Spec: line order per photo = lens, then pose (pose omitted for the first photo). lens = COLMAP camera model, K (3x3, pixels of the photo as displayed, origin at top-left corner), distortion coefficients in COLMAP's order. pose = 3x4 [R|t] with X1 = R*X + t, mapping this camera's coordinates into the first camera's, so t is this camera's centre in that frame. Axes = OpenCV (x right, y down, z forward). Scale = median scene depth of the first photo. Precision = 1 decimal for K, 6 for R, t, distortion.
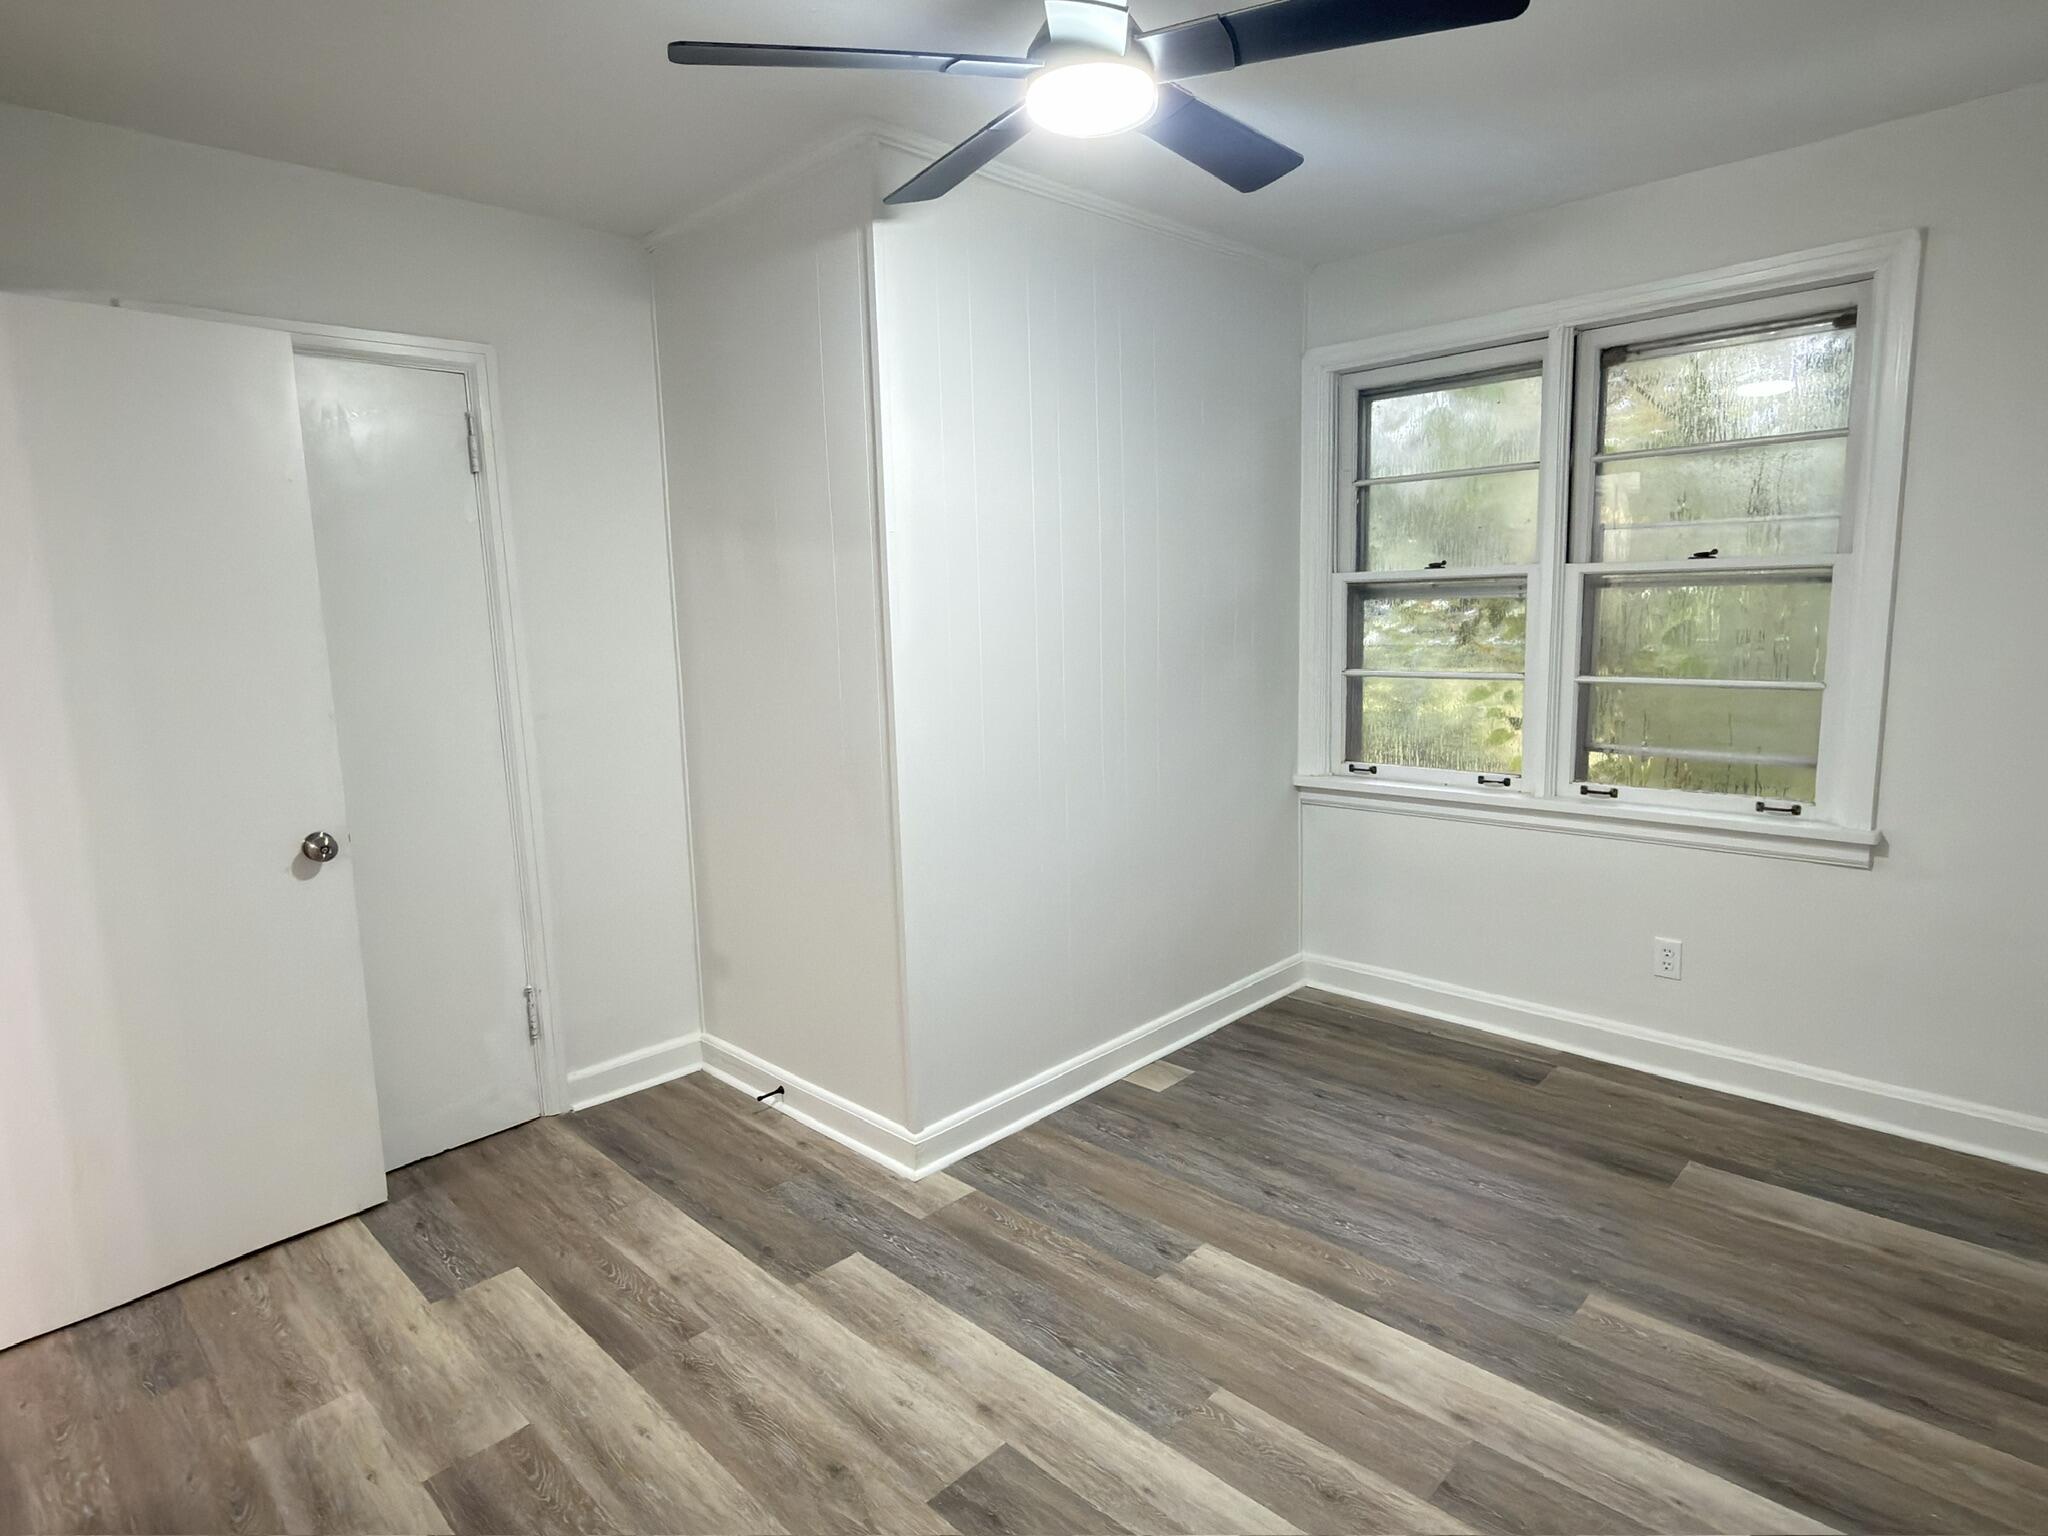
lens RADIAL K [[1132.4, 0, 1027.3], [0, 1132.4, 767.0], [0, 0, 1]] dist [0.002678, -0.000551]
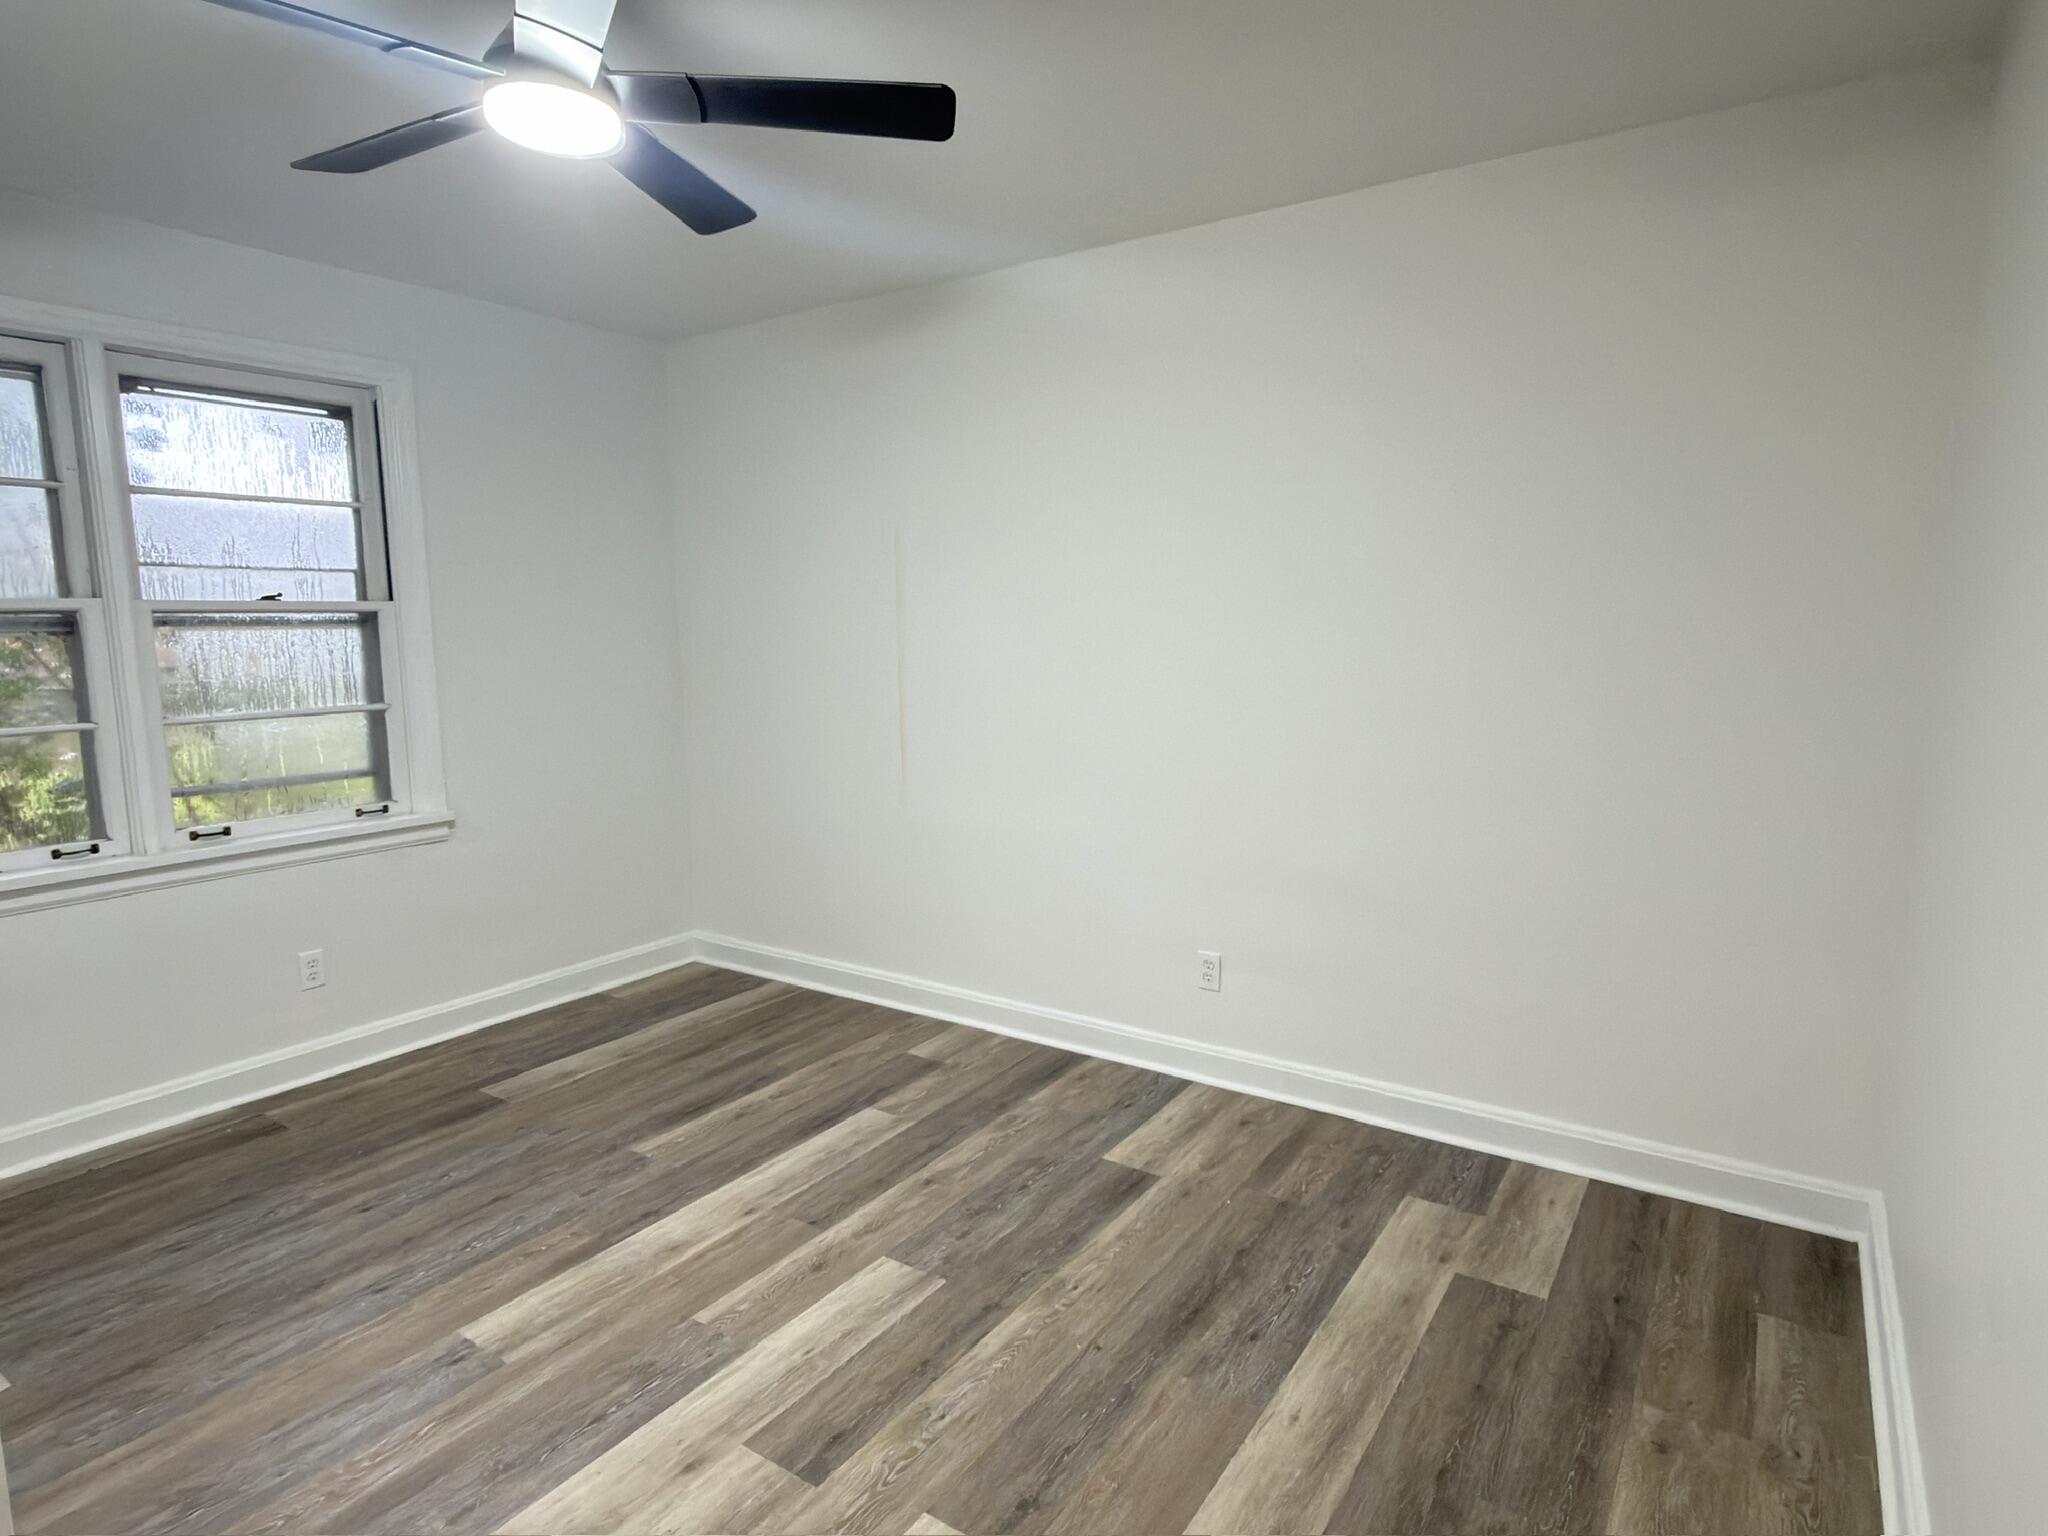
lens RADIAL K [[1132.4, 0, 1027.0], [0, 1132.4, 770.0], [0, 0, 1]] dist [0.002678, -0.000551]
pose [[-0.187821, -0.101908, 0.976902, -0.768293], [0.157363, 0.978633, 0.132343, -0.067198], [-0.969515, 0.178585, -0.167771, 0.629620]]
